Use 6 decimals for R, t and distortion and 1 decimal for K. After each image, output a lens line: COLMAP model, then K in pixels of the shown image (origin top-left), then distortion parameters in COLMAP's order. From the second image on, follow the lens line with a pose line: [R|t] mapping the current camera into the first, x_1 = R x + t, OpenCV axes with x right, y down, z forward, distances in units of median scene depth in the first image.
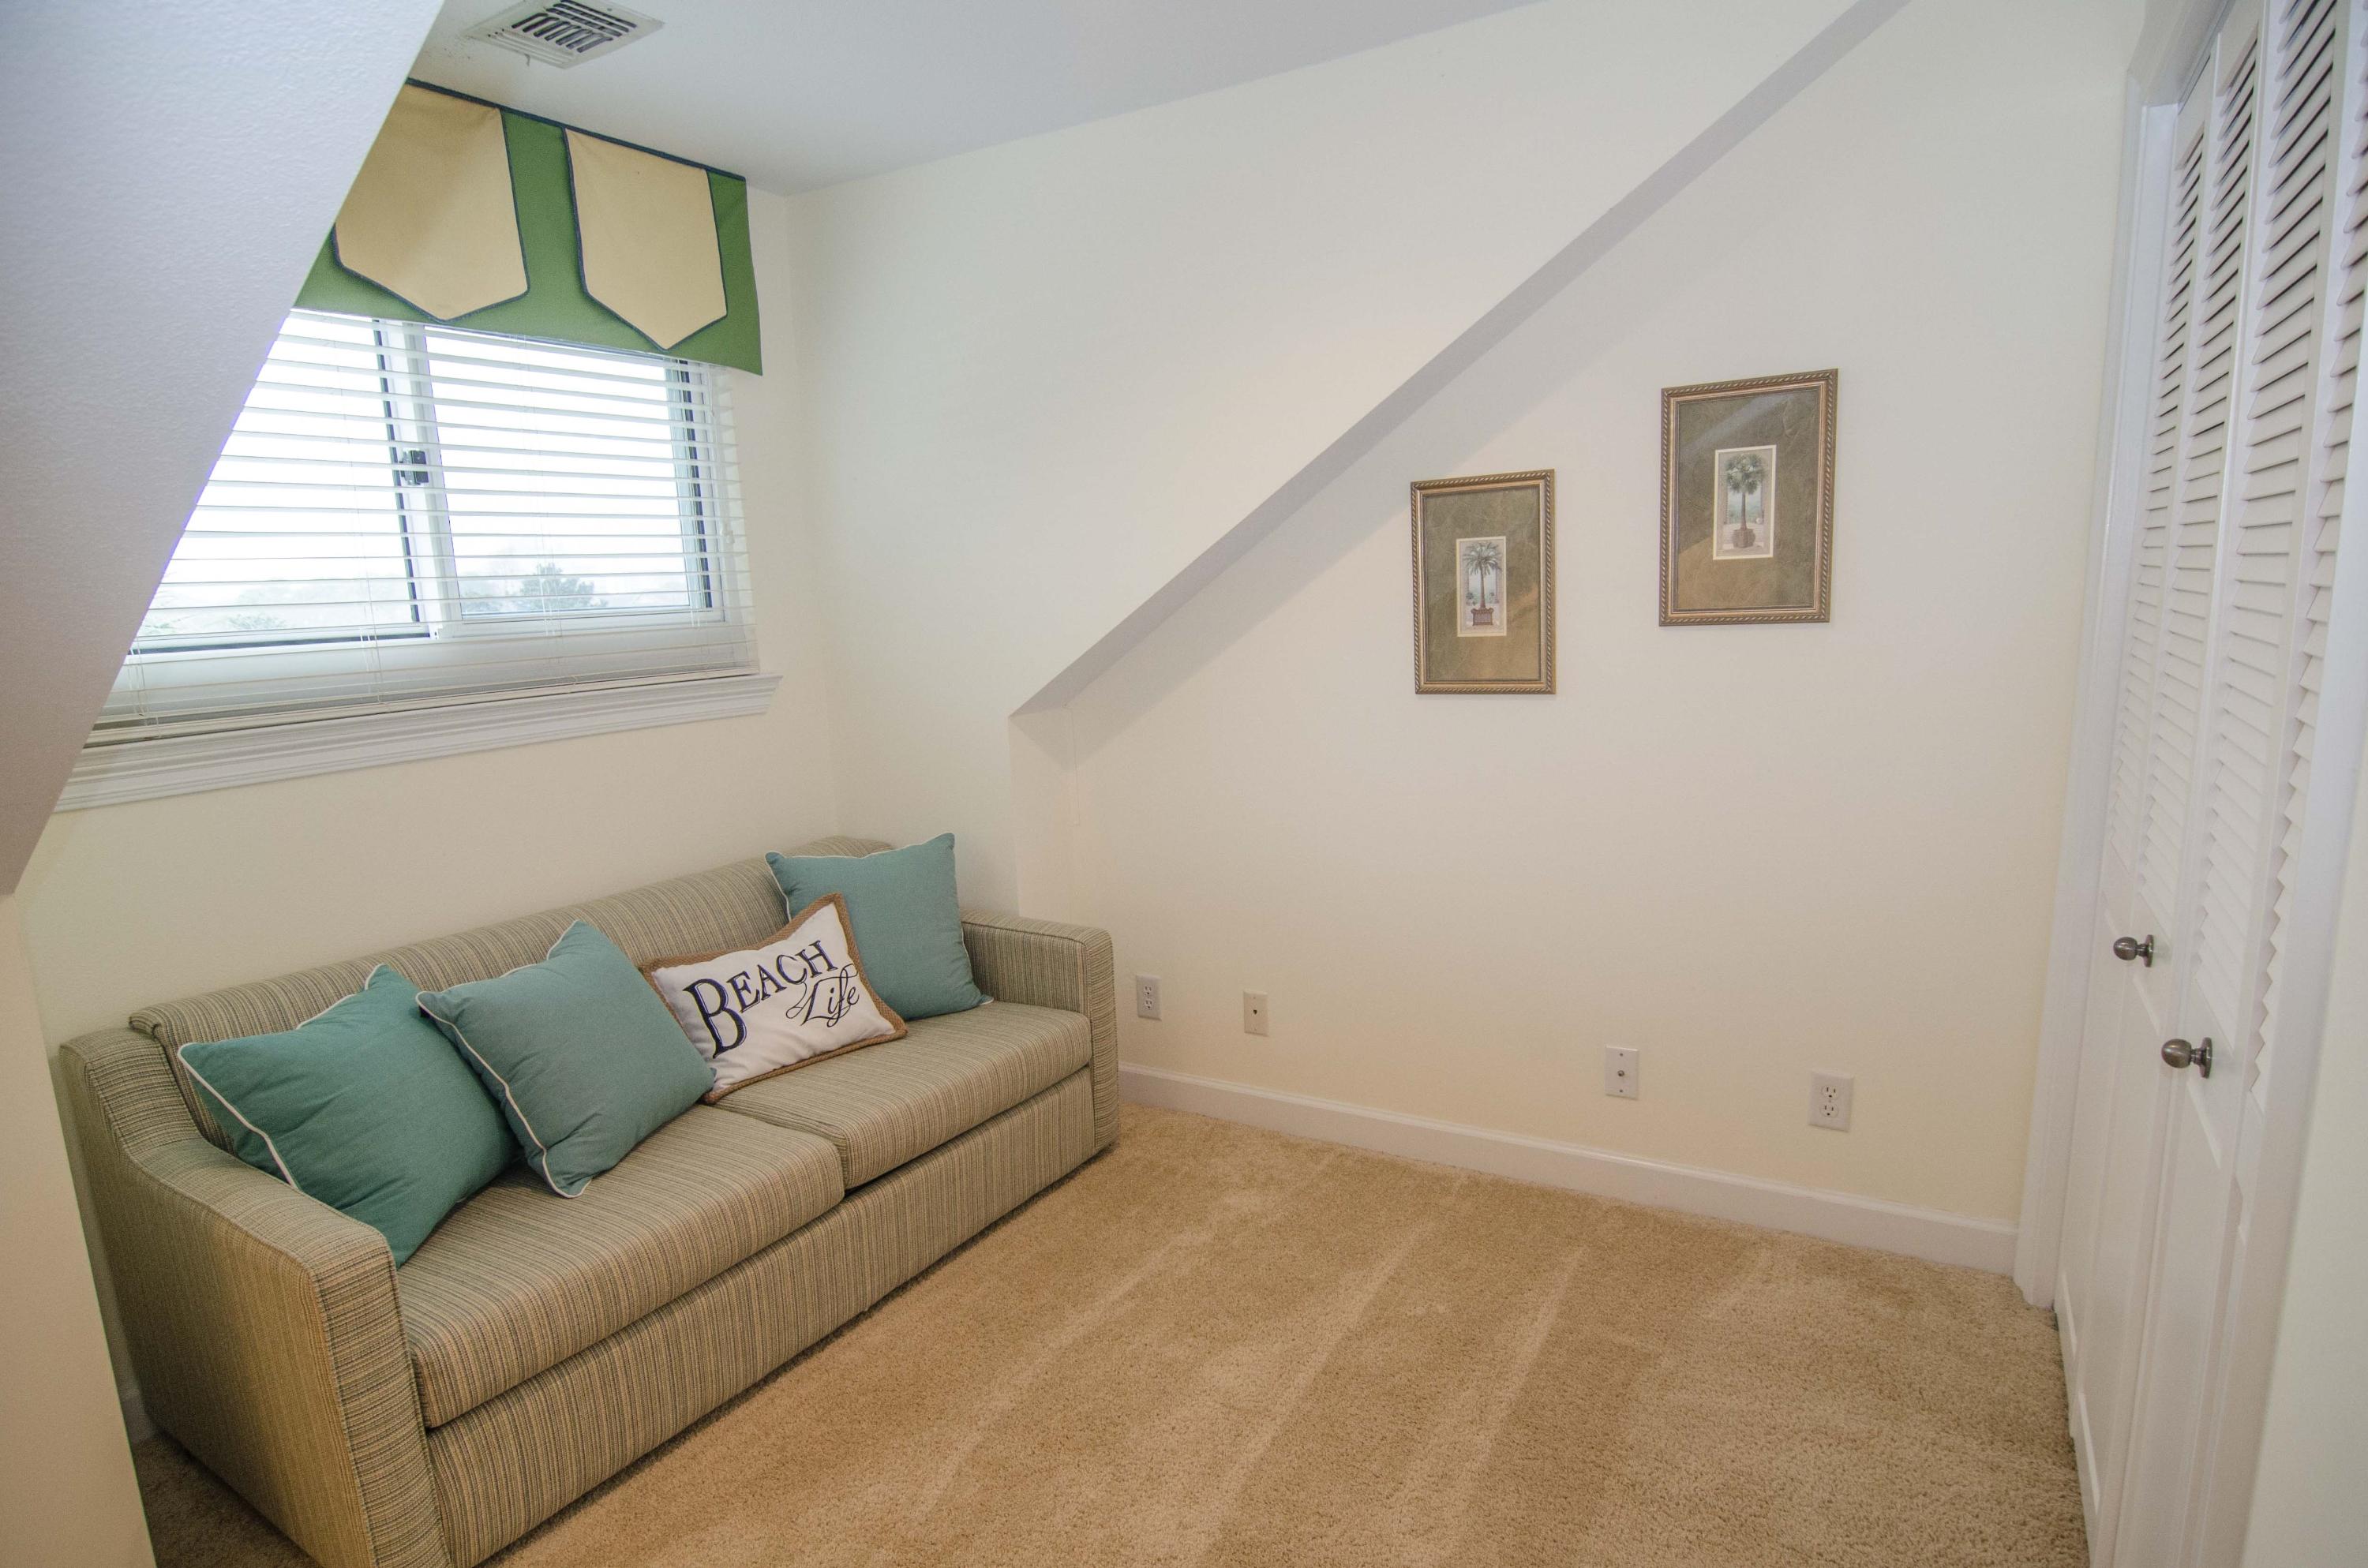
lens RADIAL K [[1266.5, 0, 1201.7], [0, 1266.5, 810.8], [0, 0, 1]] dist [-0.026307, -0.000018]
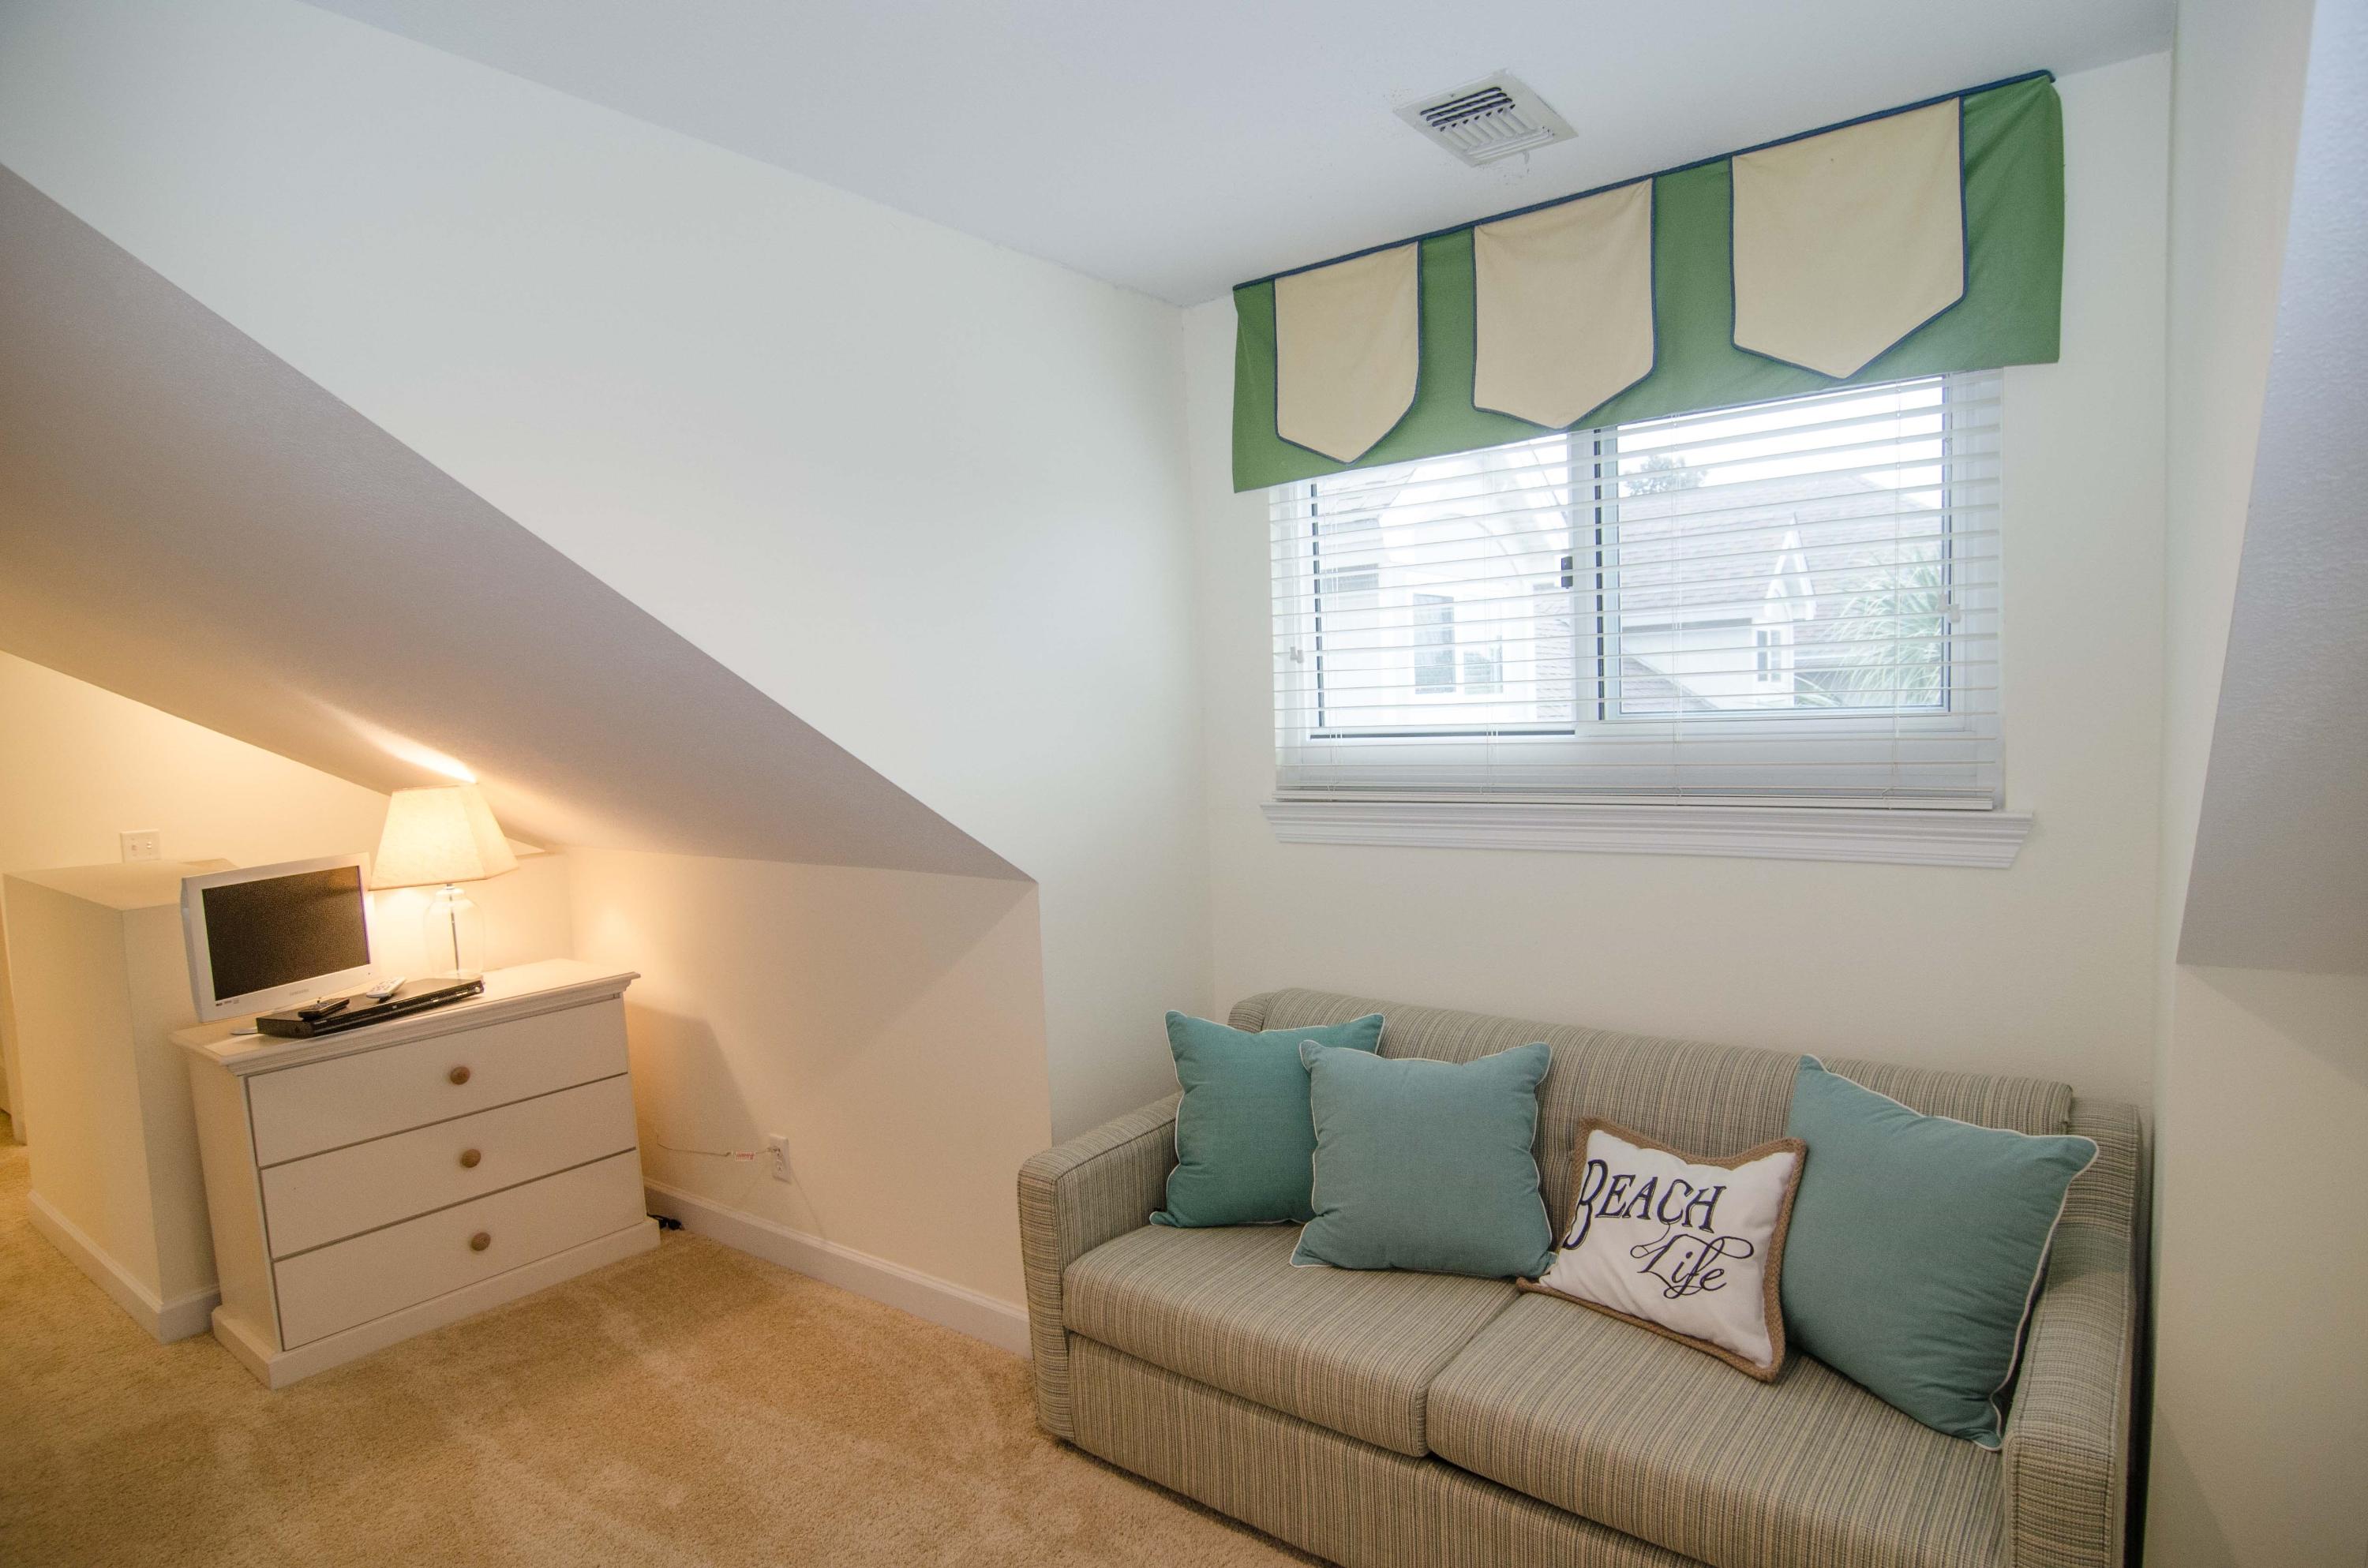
lens RADIAL K [[1266.5, 0, 1201.7], [0, 1266.5, 810.8], [0, 0, 1]] dist [-0.026307, -0.000018]
pose [[-0.096233, 0.127603, -0.987146, 0.446039], [-0.140084, 0.980141, 0.140354, -0.182577], [0.985452, 0.151790, -0.076447, 0.802987]]
